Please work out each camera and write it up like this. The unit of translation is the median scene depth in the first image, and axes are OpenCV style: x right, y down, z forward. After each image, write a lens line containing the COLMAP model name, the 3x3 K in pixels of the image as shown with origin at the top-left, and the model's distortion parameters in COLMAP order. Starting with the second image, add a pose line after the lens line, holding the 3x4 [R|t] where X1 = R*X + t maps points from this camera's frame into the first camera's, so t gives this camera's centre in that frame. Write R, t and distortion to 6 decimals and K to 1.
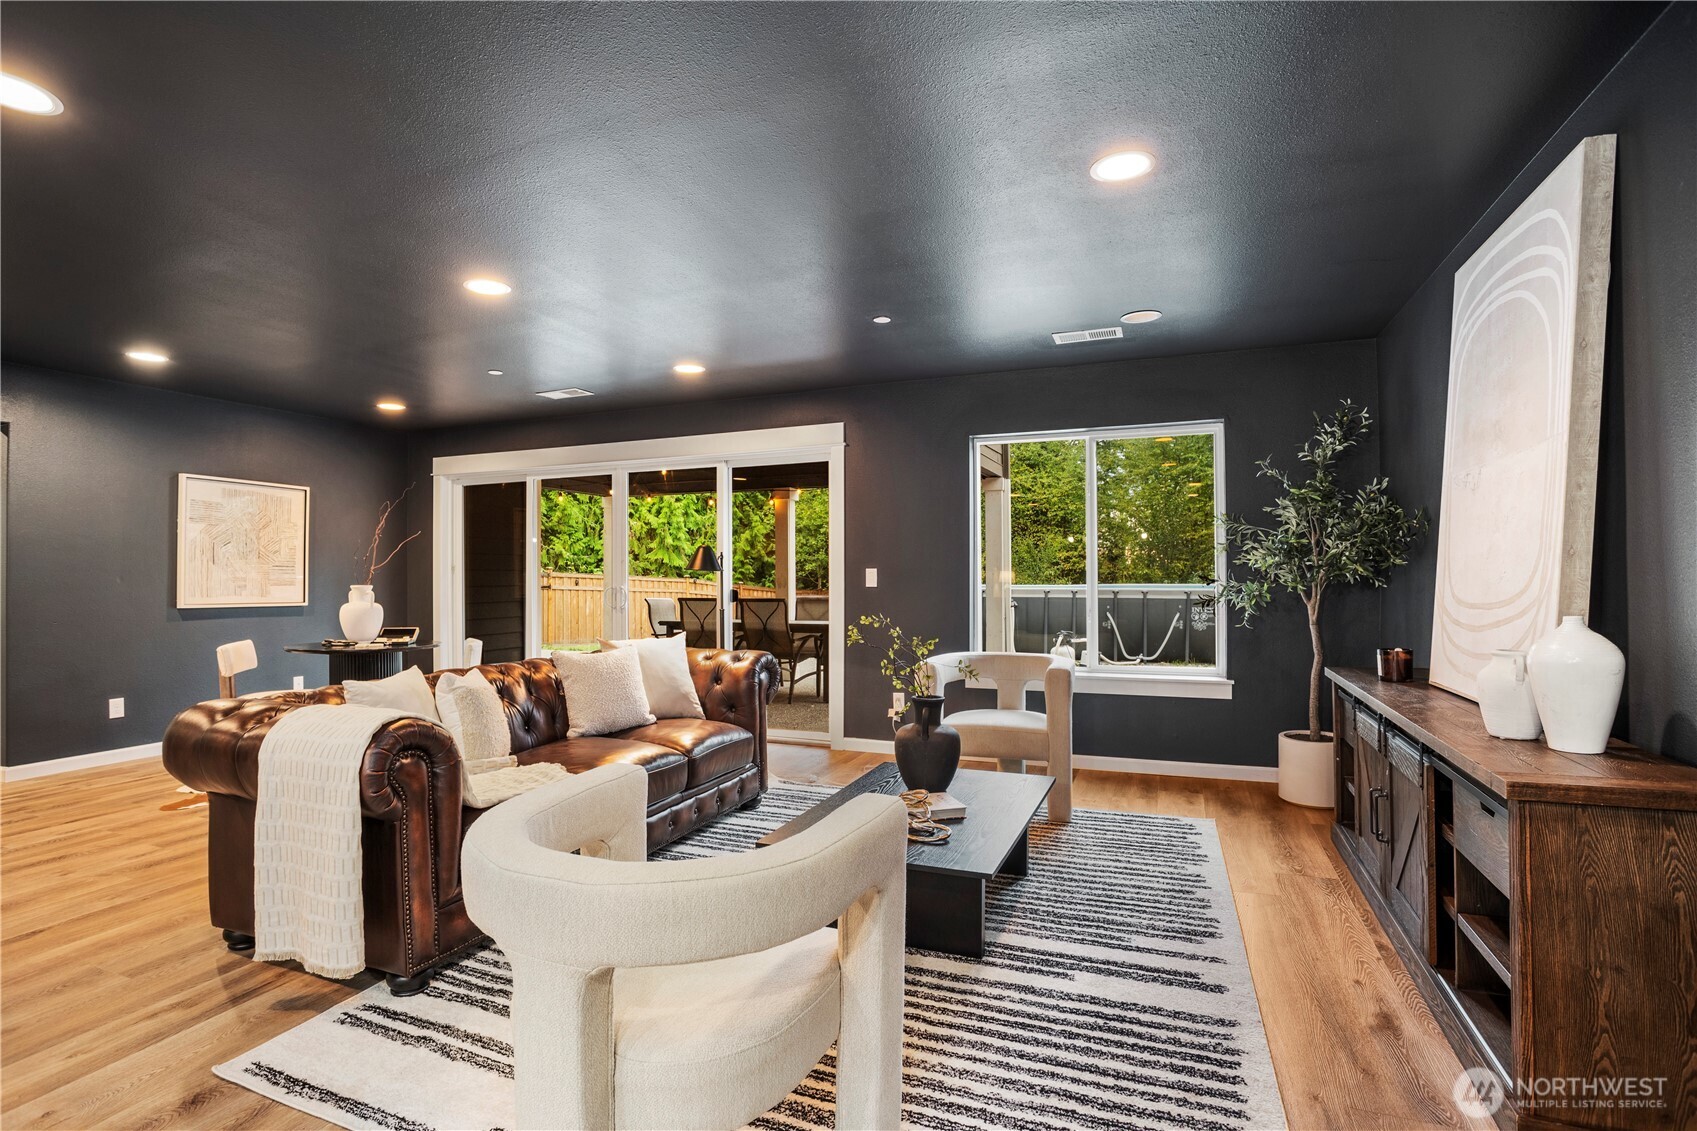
lens RADIAL K [[842.2, 0, 823.8], [0, 842.2, 571.0], [0, 0, 1]] dist [-0.067688, 0.030424]
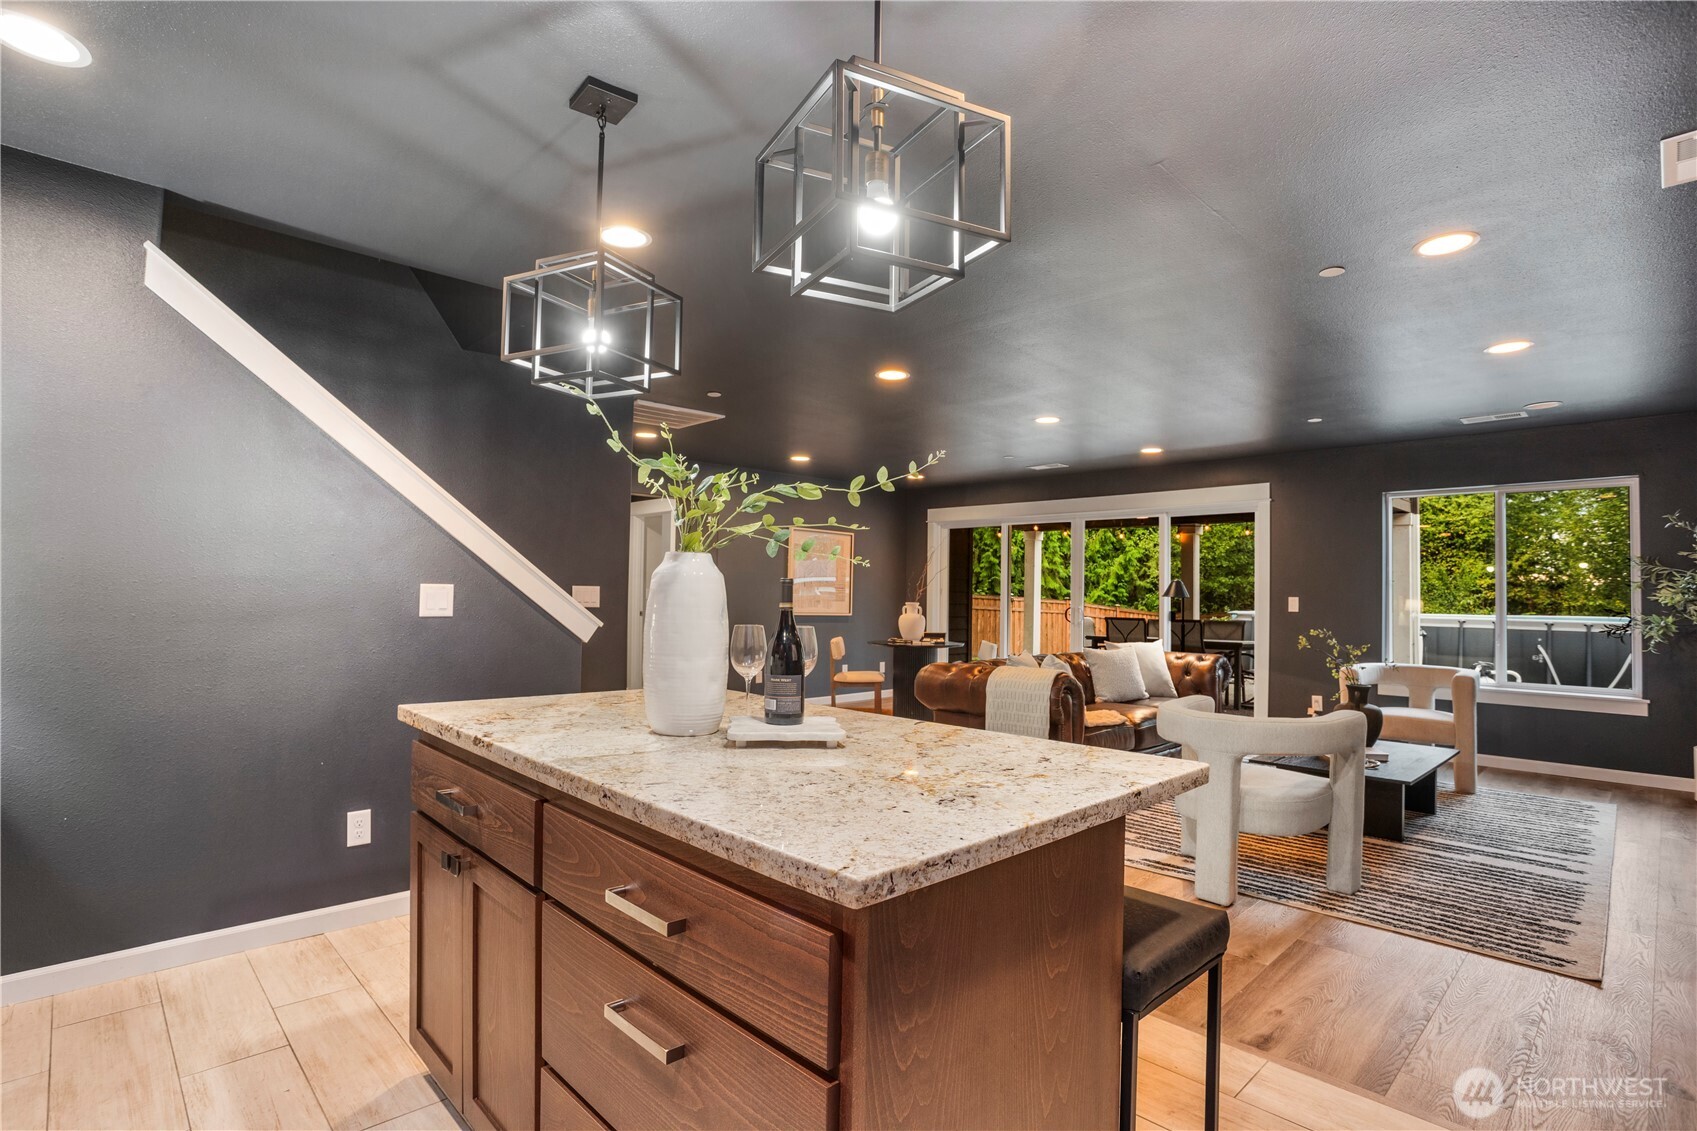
lens RADIAL K [[842.2, 0, 823.8], [0, 842.2, 571.0], [0, 0, 1]] dist [-0.067688, 0.030424]
pose [[0.918179, 0.007319, -0.396098, -0.119843], [-0.016896, 0.999643, -0.020697, -0.005546], [0.395805, 0.025696, 0.917975, -0.508108]]
